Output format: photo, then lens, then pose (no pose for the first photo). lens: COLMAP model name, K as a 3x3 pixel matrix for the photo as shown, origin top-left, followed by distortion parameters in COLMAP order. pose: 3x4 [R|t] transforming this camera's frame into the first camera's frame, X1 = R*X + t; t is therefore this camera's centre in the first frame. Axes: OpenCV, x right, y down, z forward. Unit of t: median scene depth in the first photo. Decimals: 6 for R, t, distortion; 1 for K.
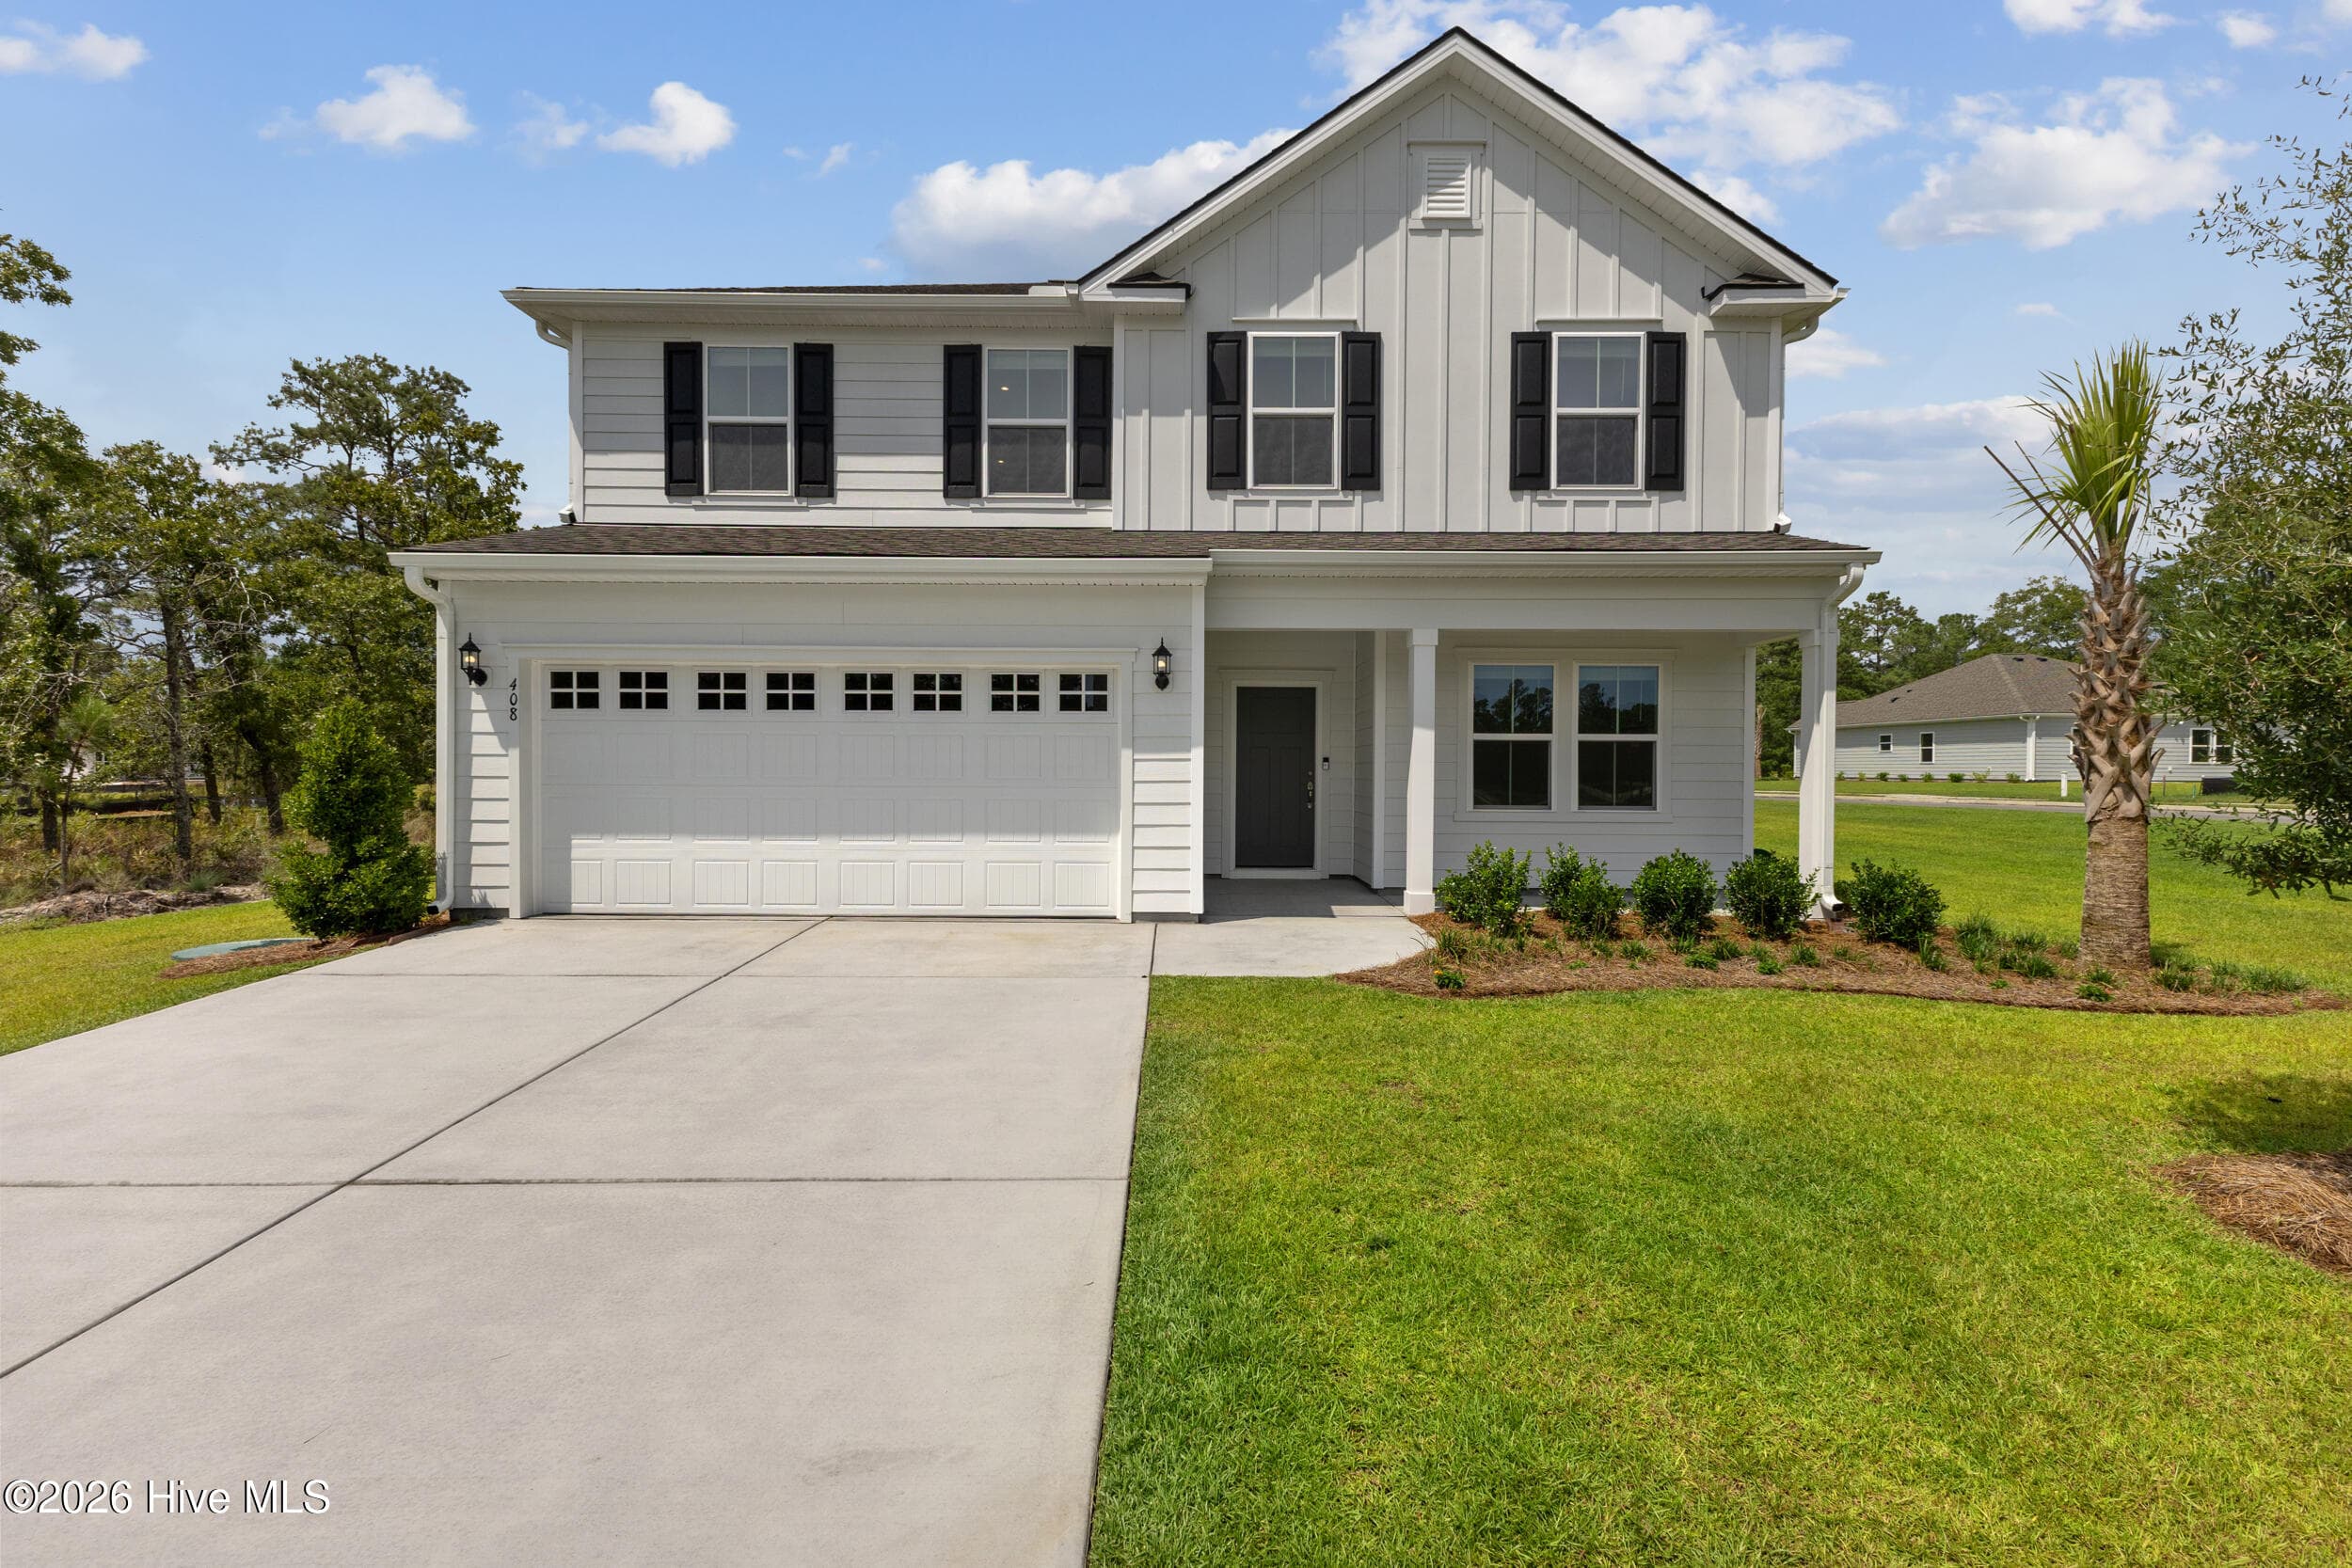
lens RADIAL K [[1009.7, 0, 1176.0], [0, 1009.7, 784.0], [0, 0, 1]] dist [0.003819, 0.000454]
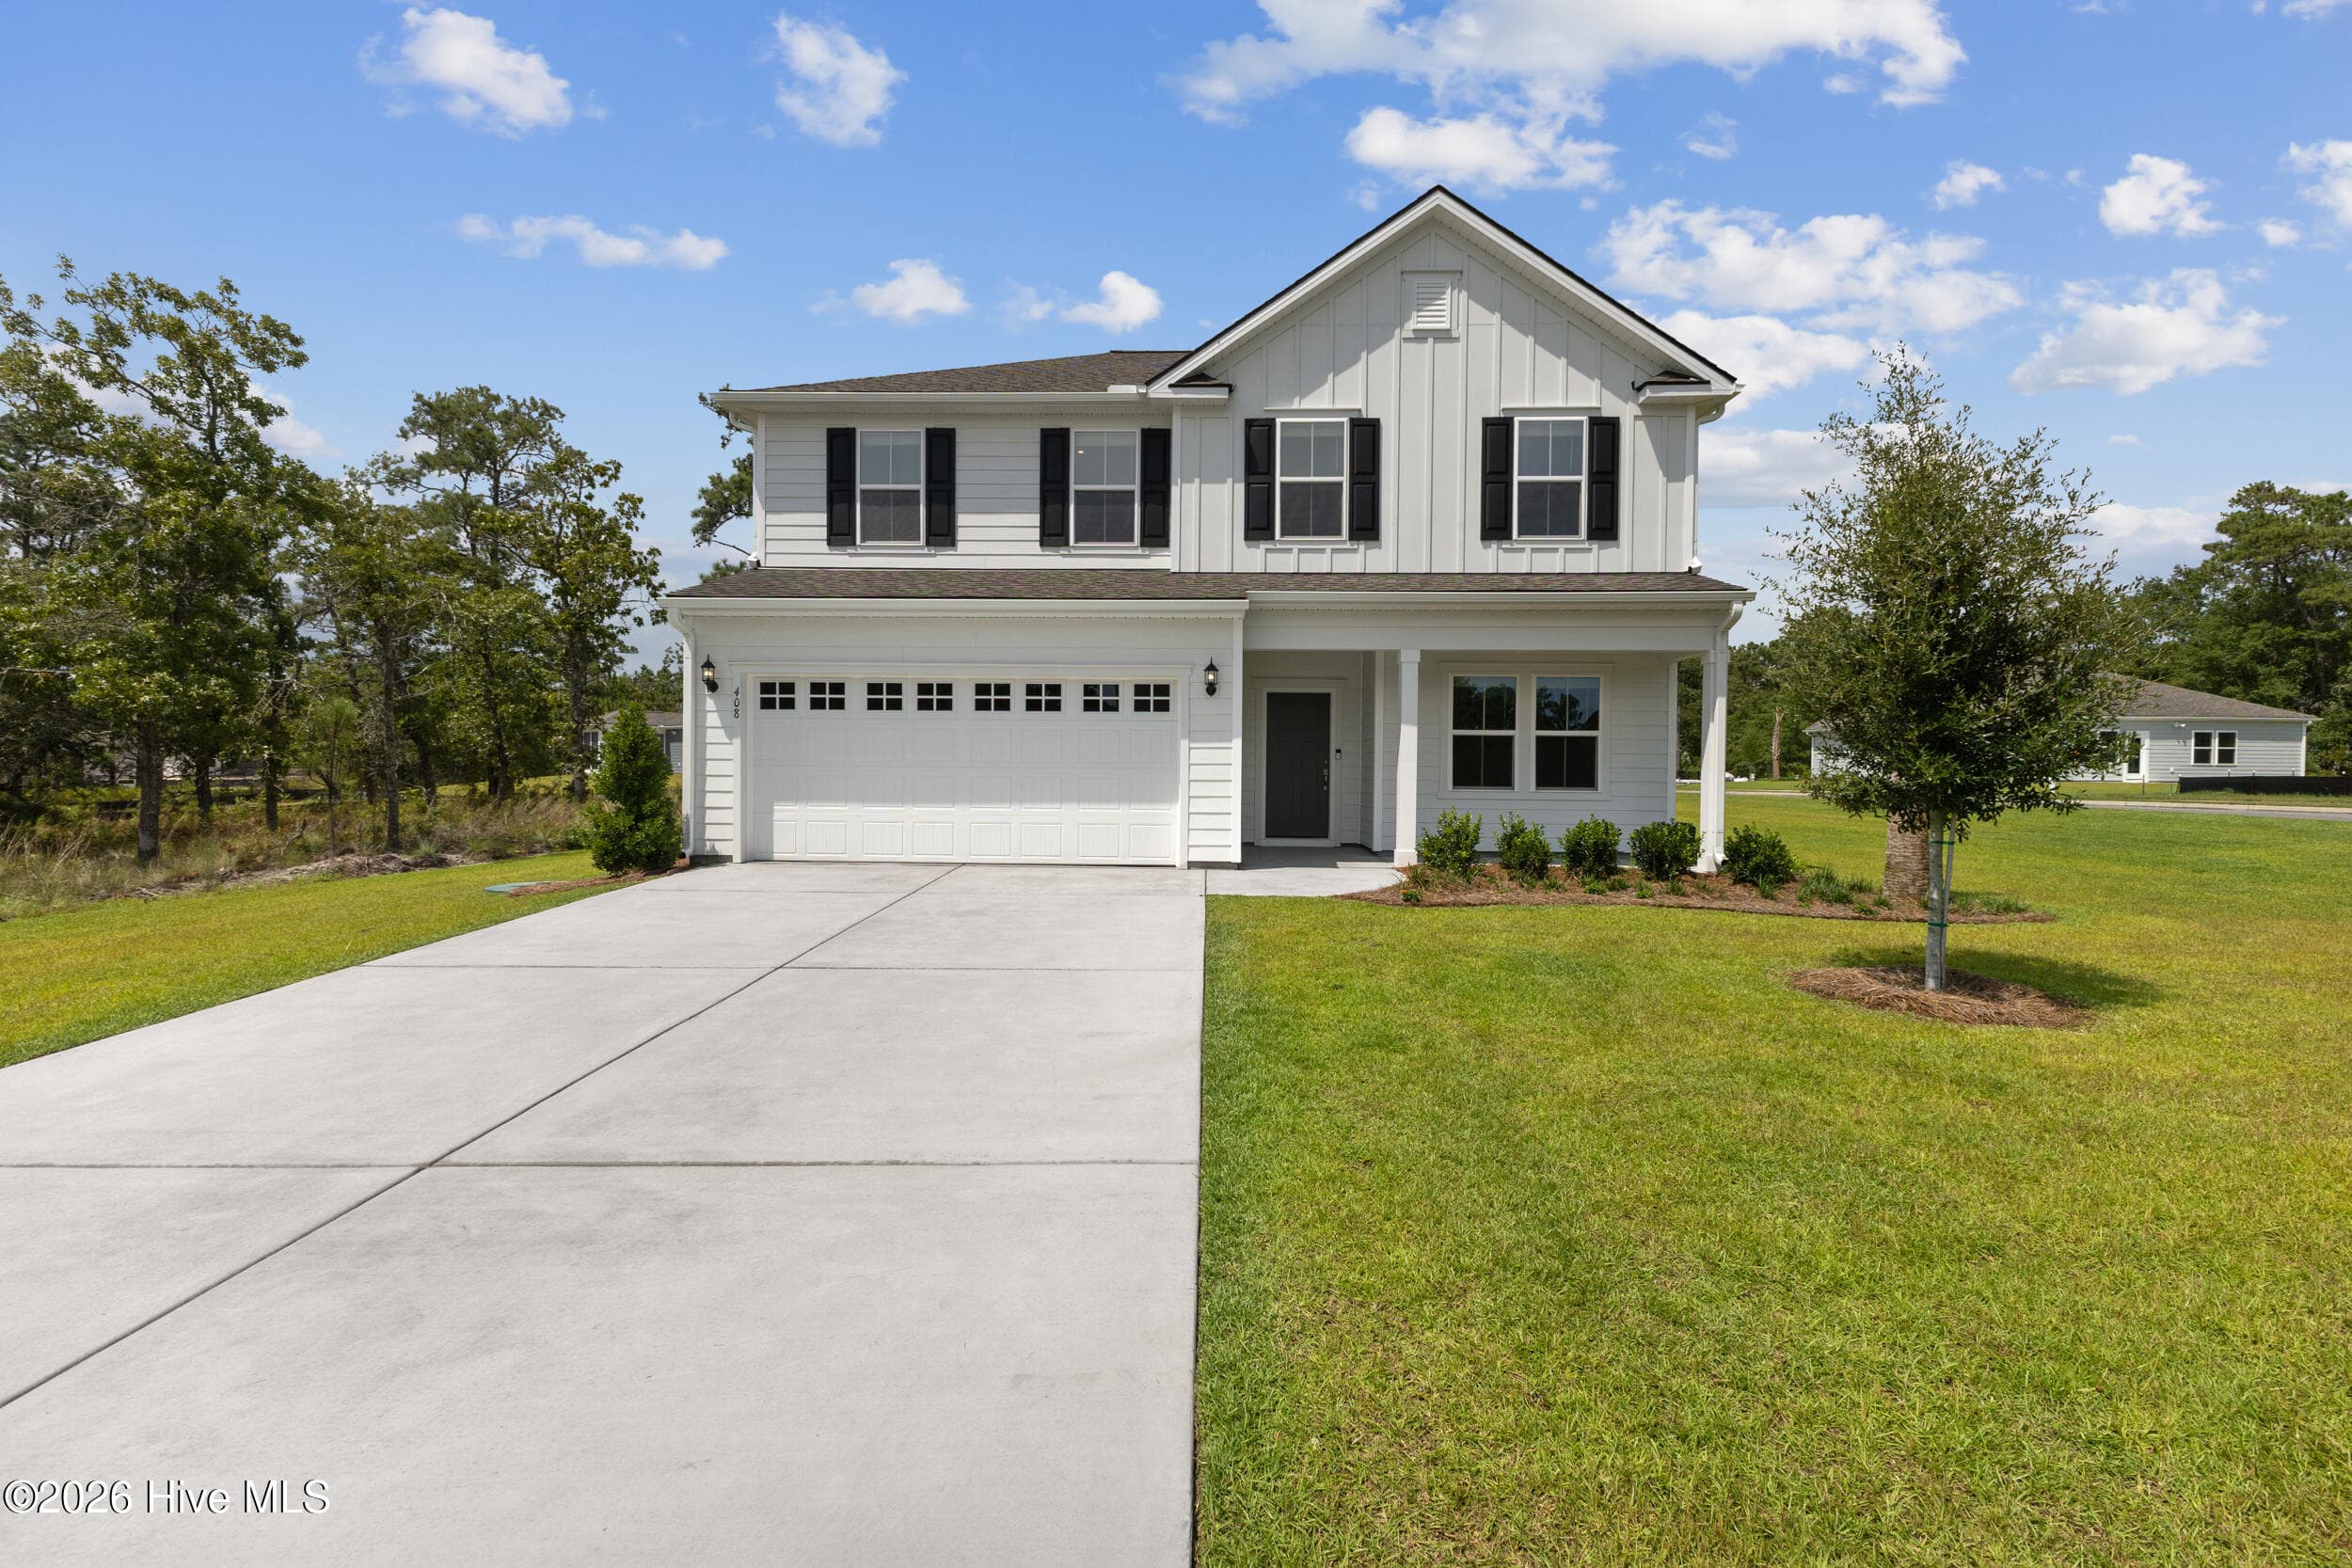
lens RADIAL K [[1009.7, 0, 1176.0], [0, 1009.7, 784.0], [0, 0, 1]] dist [0.003819, 0.000454]
pose [[0.999518, 0.003866, -0.030802, -0.015624], [-0.003898, 0.999992, -0.000970, 0.021635], [0.030798, 0.001090, 0.999525, -0.294748]]
